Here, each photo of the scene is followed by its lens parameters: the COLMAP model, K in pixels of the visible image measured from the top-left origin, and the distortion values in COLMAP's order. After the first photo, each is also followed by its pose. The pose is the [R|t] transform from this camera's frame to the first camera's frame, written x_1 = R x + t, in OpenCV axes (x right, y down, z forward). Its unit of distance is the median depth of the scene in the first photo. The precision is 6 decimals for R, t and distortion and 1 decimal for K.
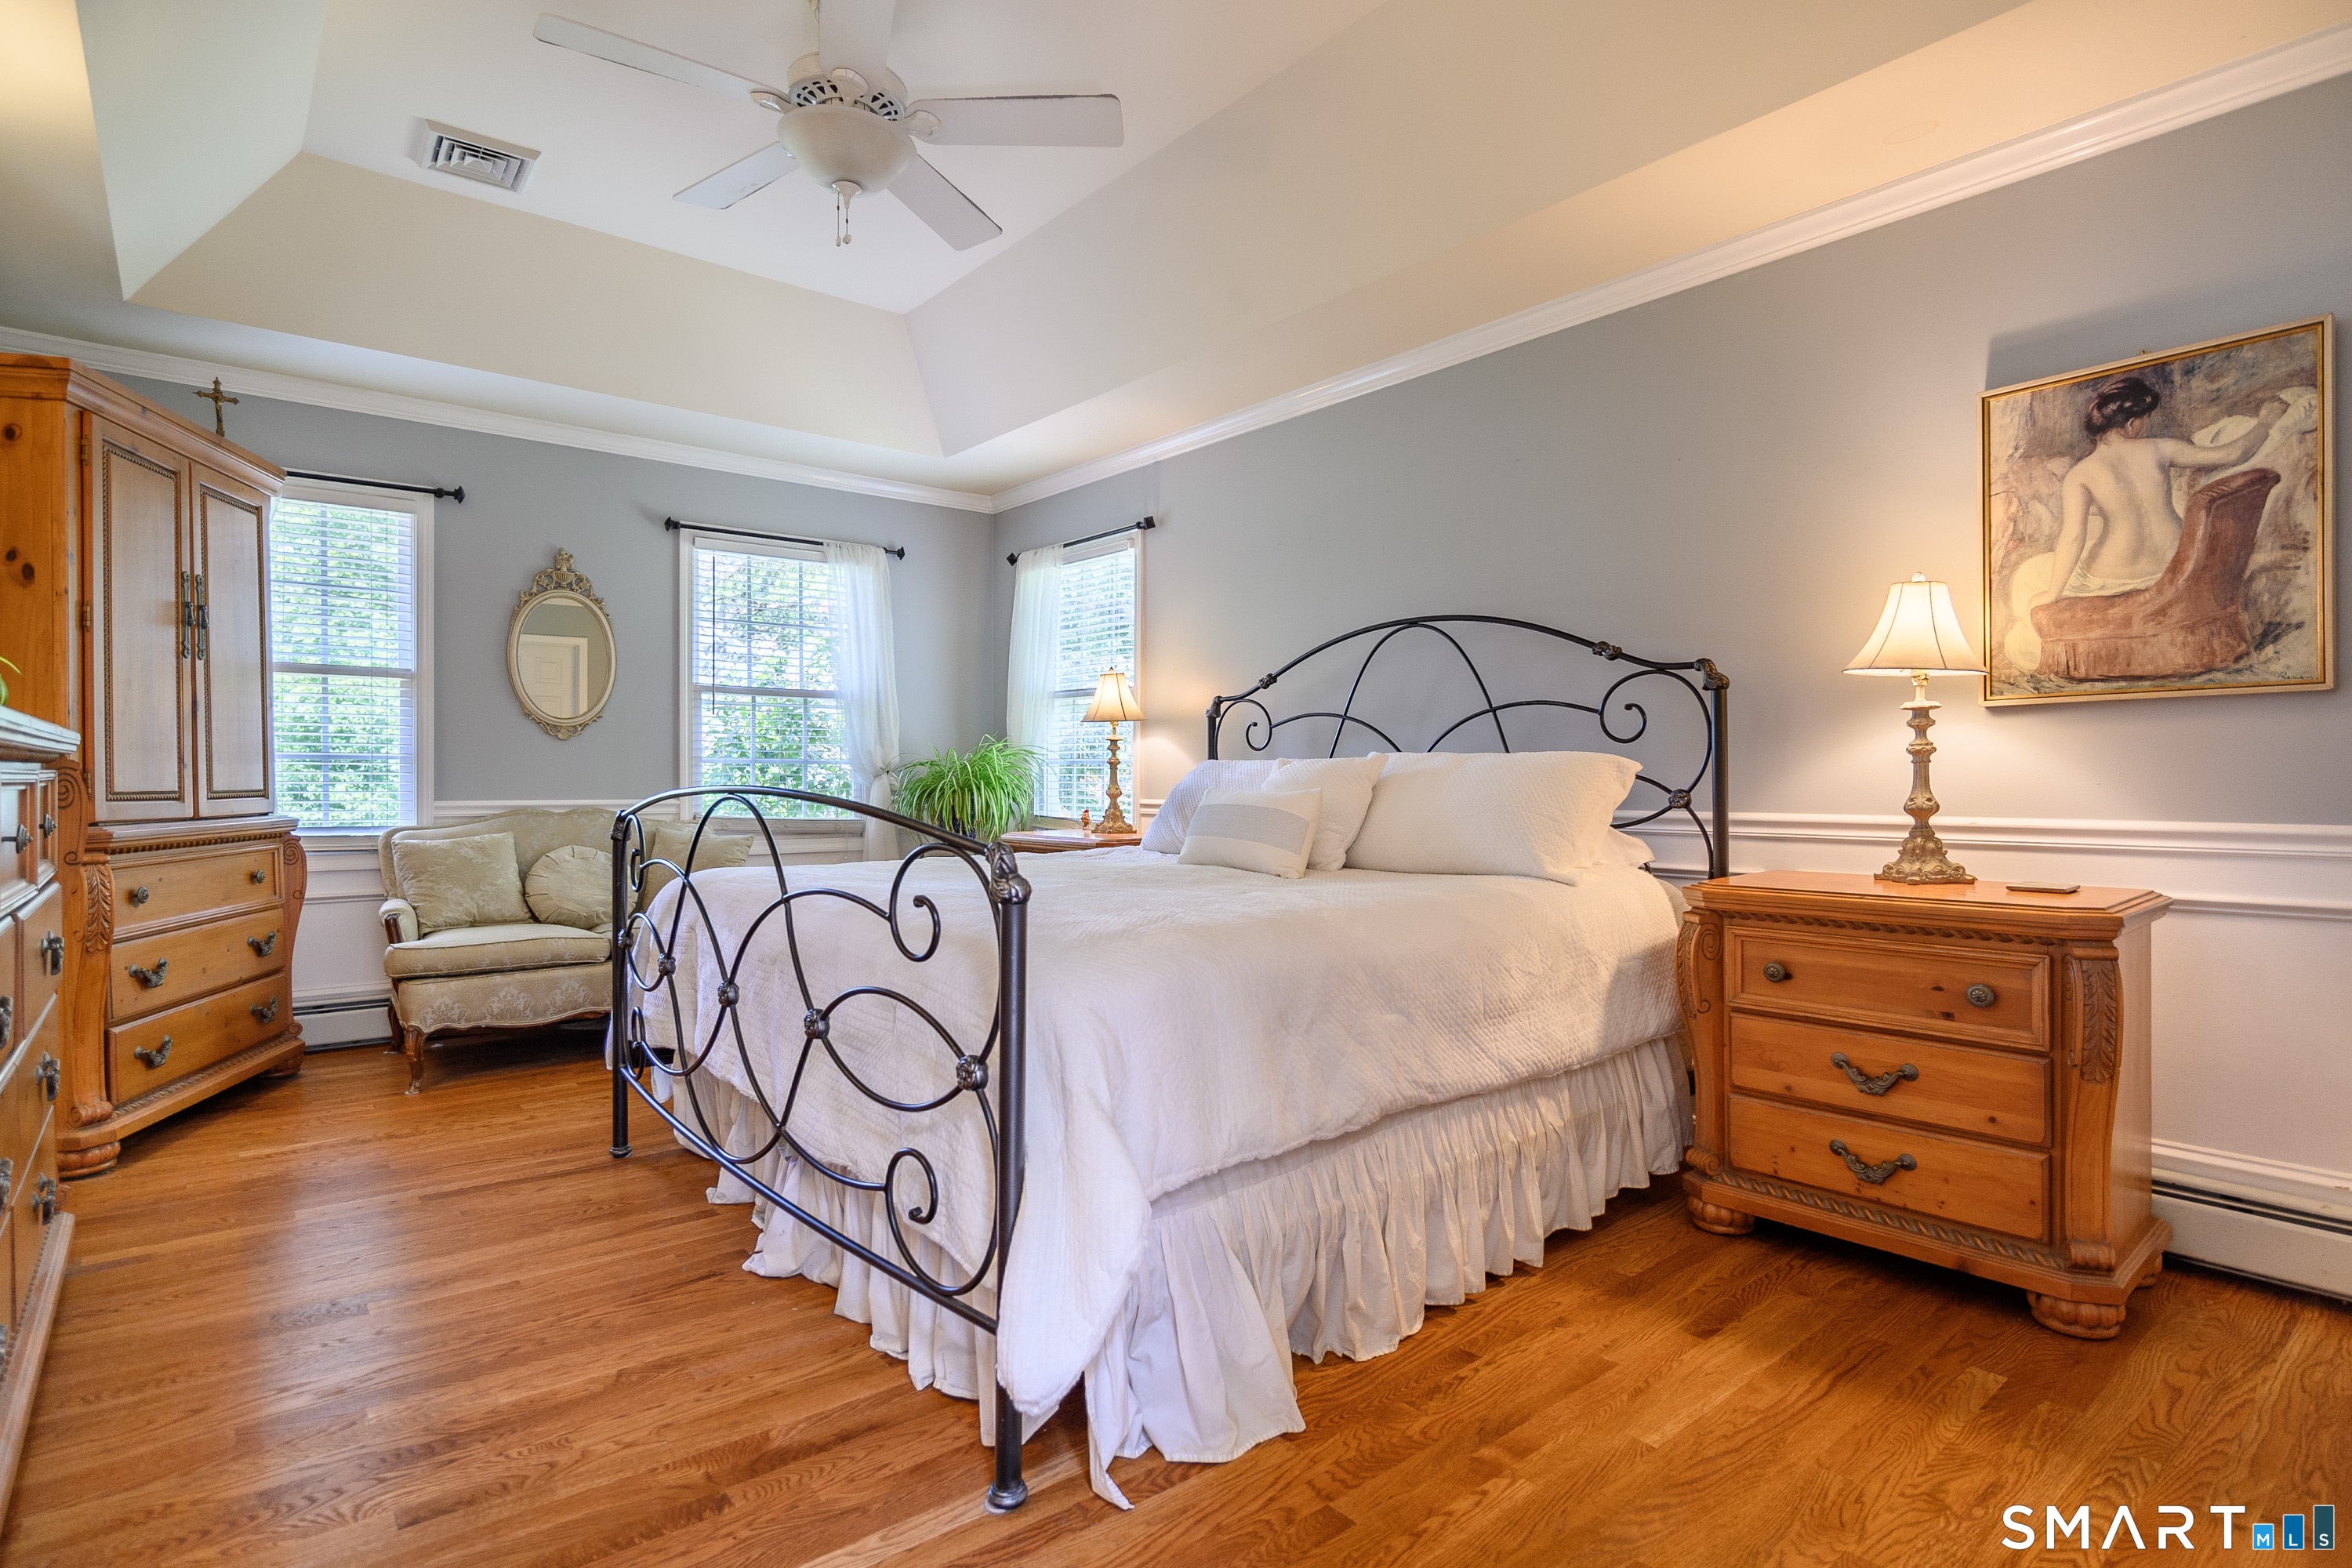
lens RADIAL K [[1191.9, 0, 1181.1], [0, 1191.9, 773.6], [0, 0, 1]] dist [-0.005547, 0.002019]
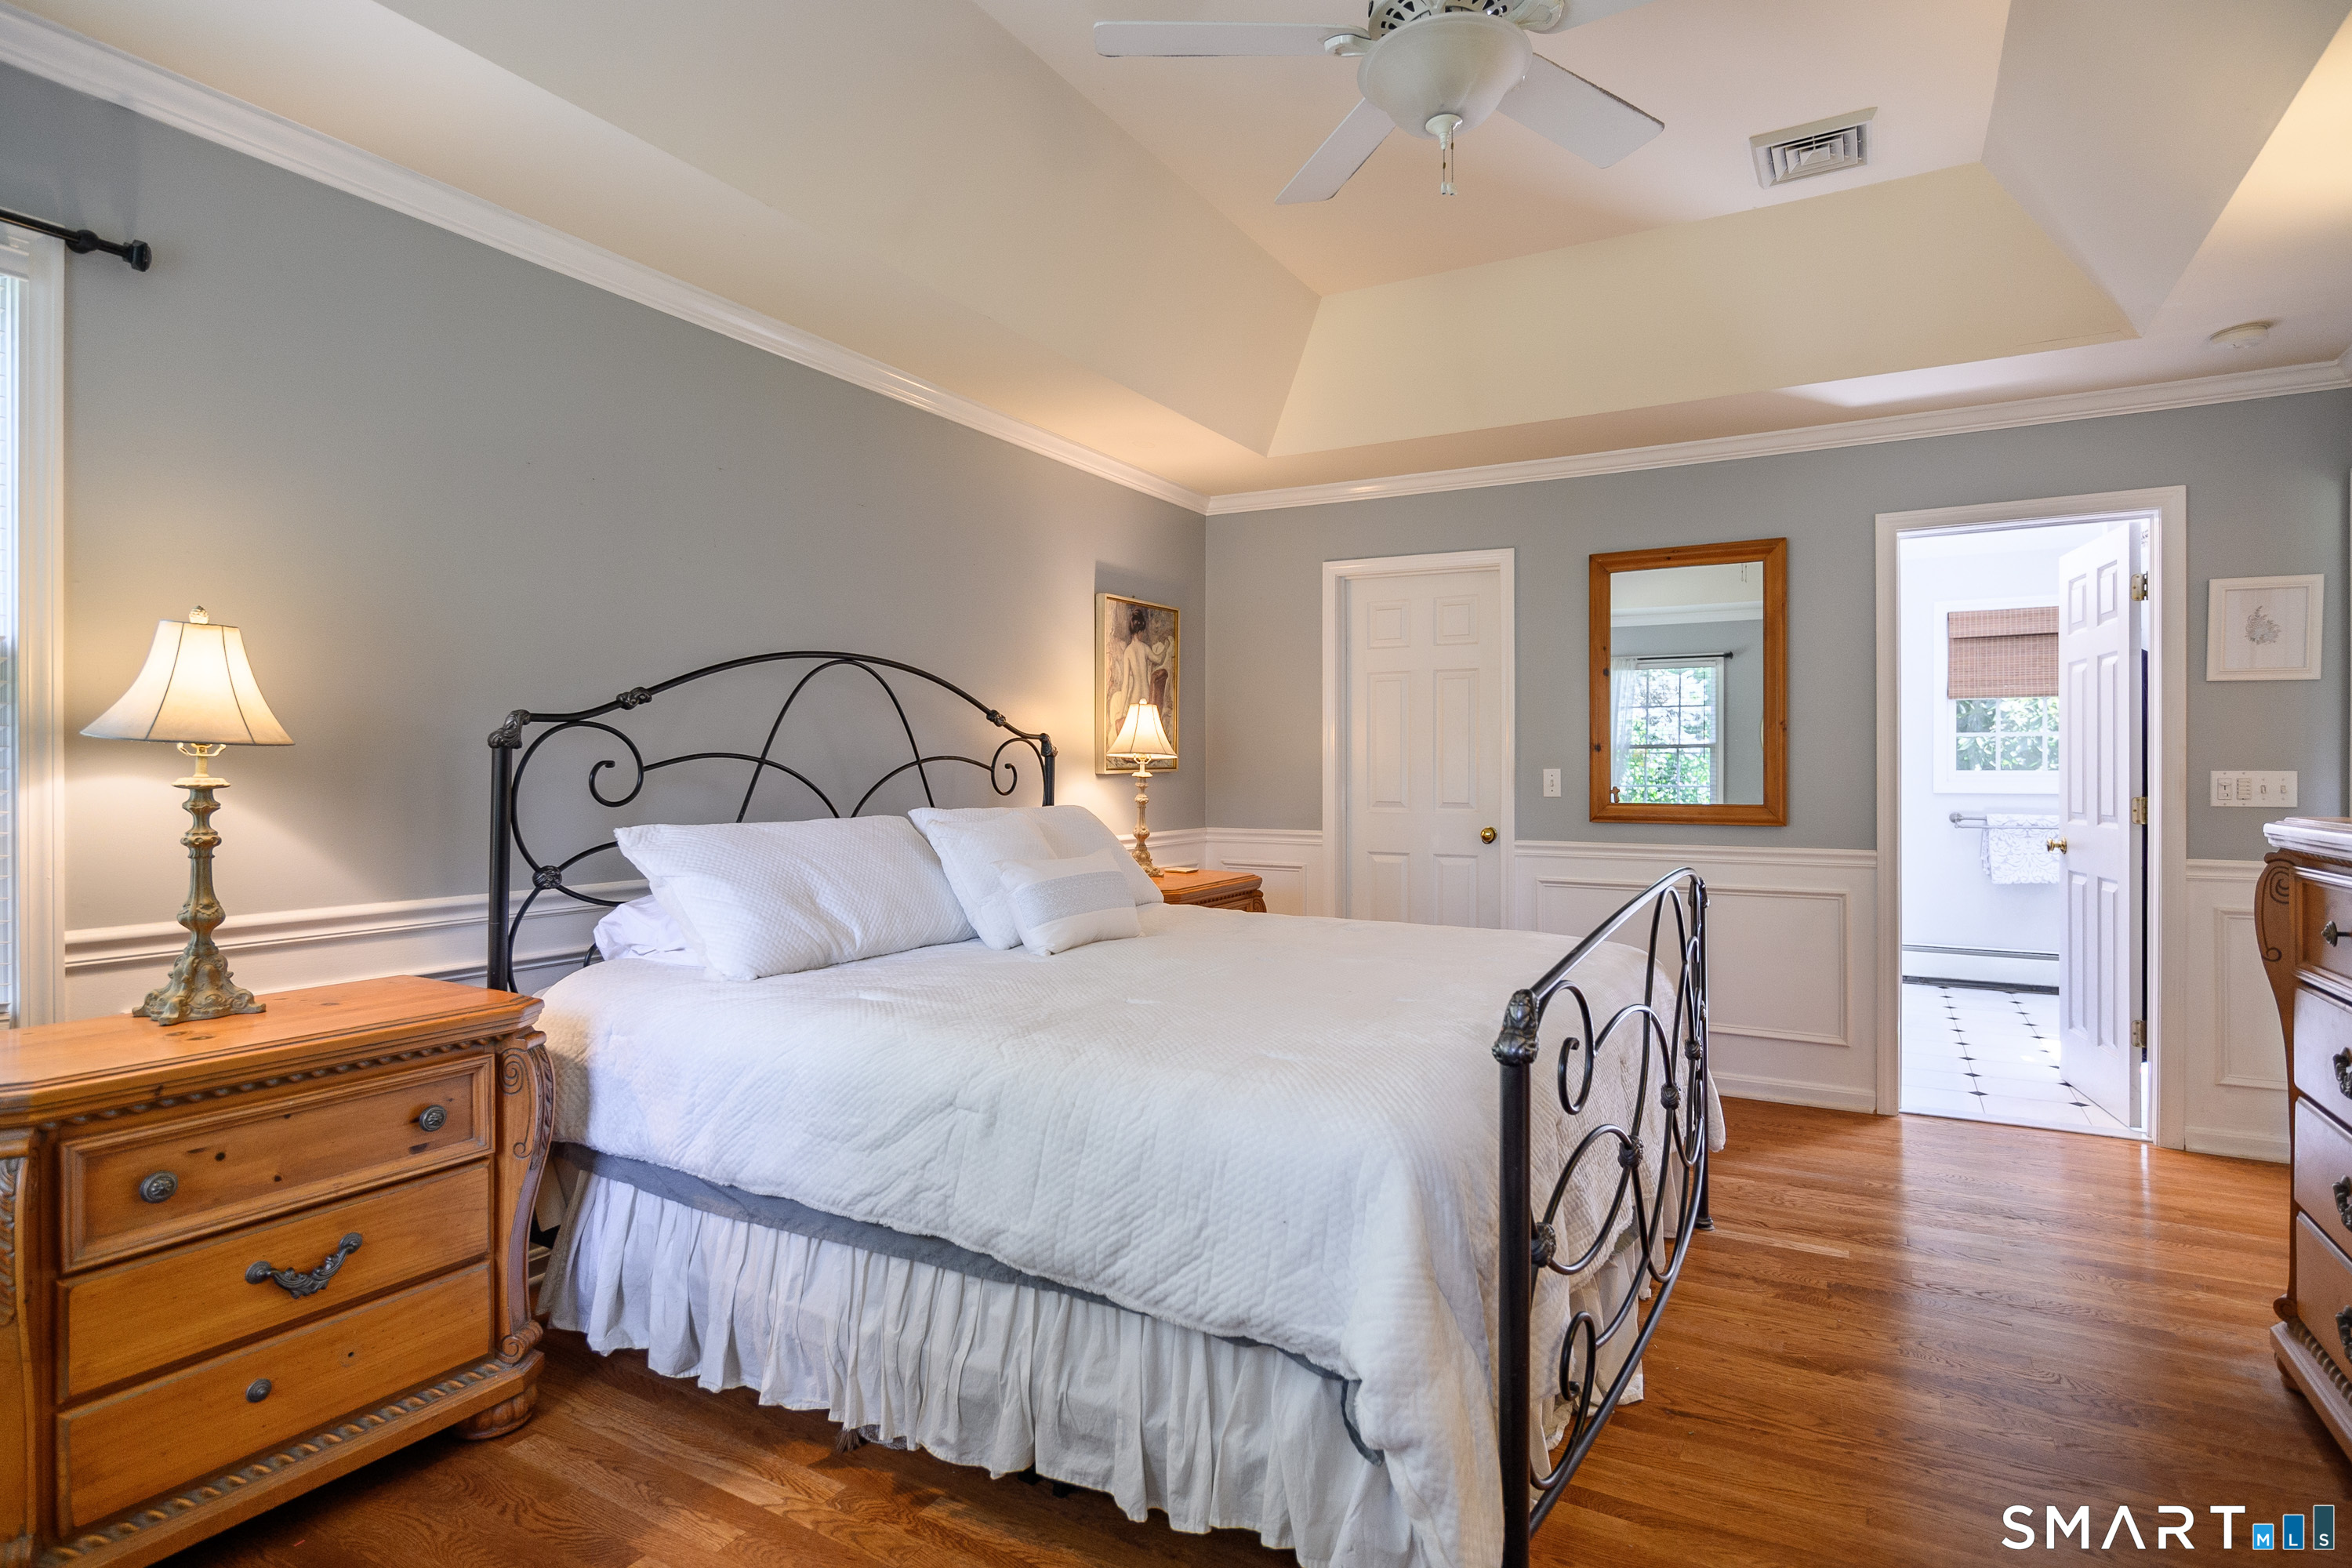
lens RADIAL K [[1191.9, 0, 1180.2], [0, 1191.9, 775.5], [0, 0, 1]] dist [-0.005547, 0.002019]
pose [[-0.349293, -0.002676, 0.937010, -1.068021], [0.001961, 0.999992, 0.003587, -0.063640], [-0.937011, 0.003091, -0.349285, 1.607953]]
